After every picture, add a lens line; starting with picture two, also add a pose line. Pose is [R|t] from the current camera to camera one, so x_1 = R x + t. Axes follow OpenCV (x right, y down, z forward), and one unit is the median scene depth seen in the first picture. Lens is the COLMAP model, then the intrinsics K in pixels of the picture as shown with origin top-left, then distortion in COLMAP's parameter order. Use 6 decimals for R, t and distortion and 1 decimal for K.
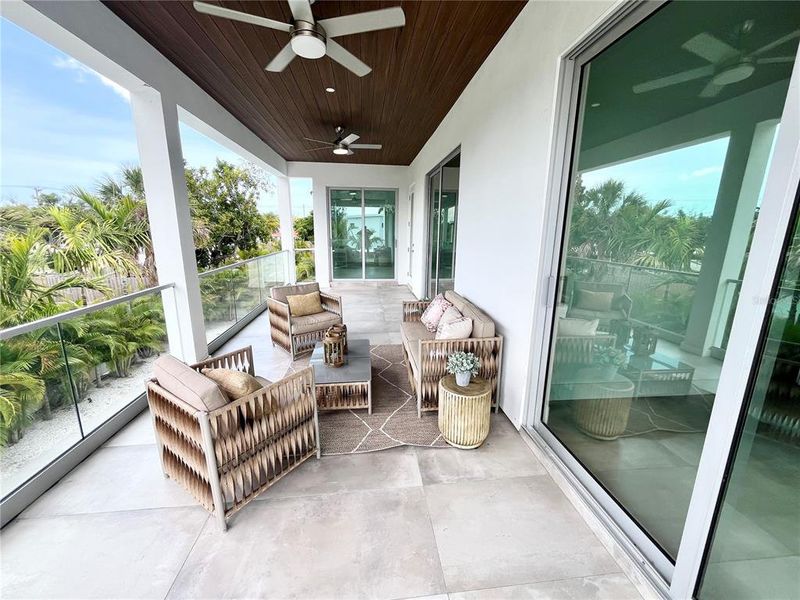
lens RADIAL K [[326.3, 0, 398.1], [0, 326.3, 300.6], [0, 0, 1]] dist [-0.002318, -0.000081]
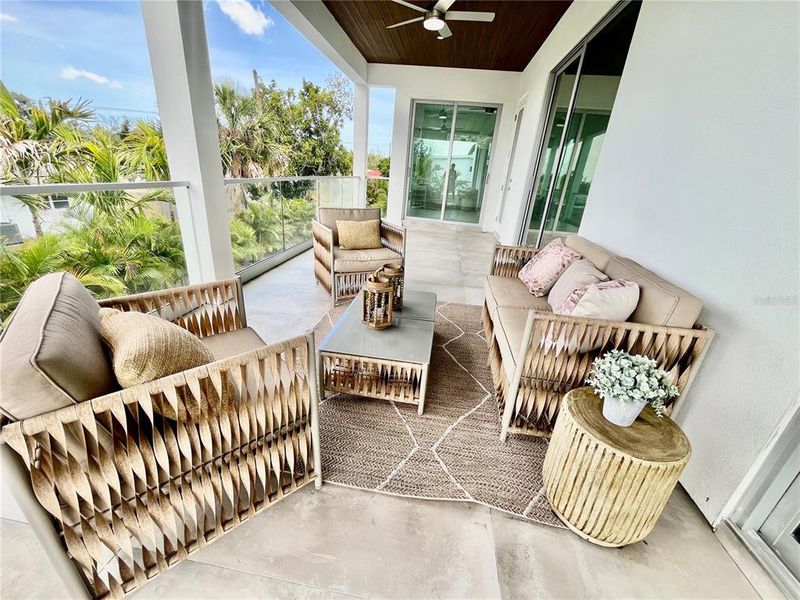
lens RADIAL K [[326.3, 0, 398.1], [0, 326.3, 300.6], [0, 0, 1]] dist [-0.002318, -0.000081]
pose [[0.967254, 0.149745, -0.204931, -0.028558], [-0.117300, 0.979750, 0.162267, 0.037625], [0.225080, -0.132915, 0.965232, 0.379724]]
